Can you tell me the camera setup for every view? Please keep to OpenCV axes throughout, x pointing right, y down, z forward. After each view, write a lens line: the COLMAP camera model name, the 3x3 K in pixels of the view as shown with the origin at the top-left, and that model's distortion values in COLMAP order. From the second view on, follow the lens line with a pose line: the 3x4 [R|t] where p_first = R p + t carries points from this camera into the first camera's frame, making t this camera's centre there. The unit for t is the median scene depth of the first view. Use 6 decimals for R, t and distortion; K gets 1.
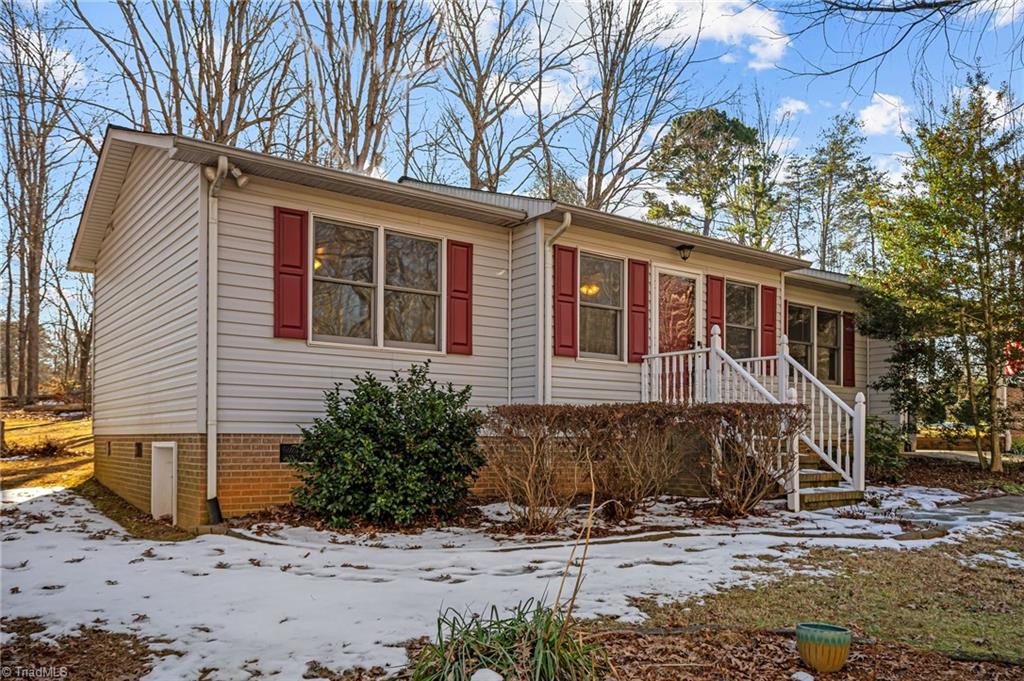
lens RADIAL K [[796.9, 0, 512.0], [0, 796.9, 340.5], [0, 0, 1]] dist [0.006147, 0.002932]
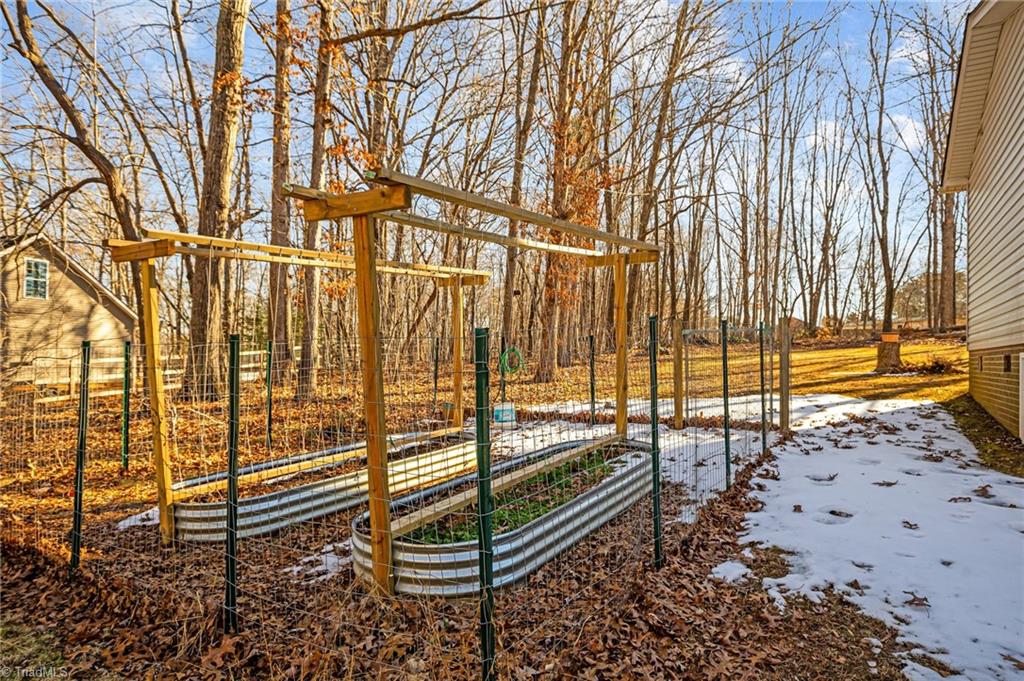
lens RADIAL K [[618.0, 0, 512.0], [0, 618.0, 340.5], [0, 0, 1]] dist [-0.006001, -0.001751]
pose [[0.394551, -0.030823, -0.918357, -0.108321], [0.108239, 0.994038, 0.013139, 0.079560], [0.912477, -0.104586, 0.395535, 0.428994]]
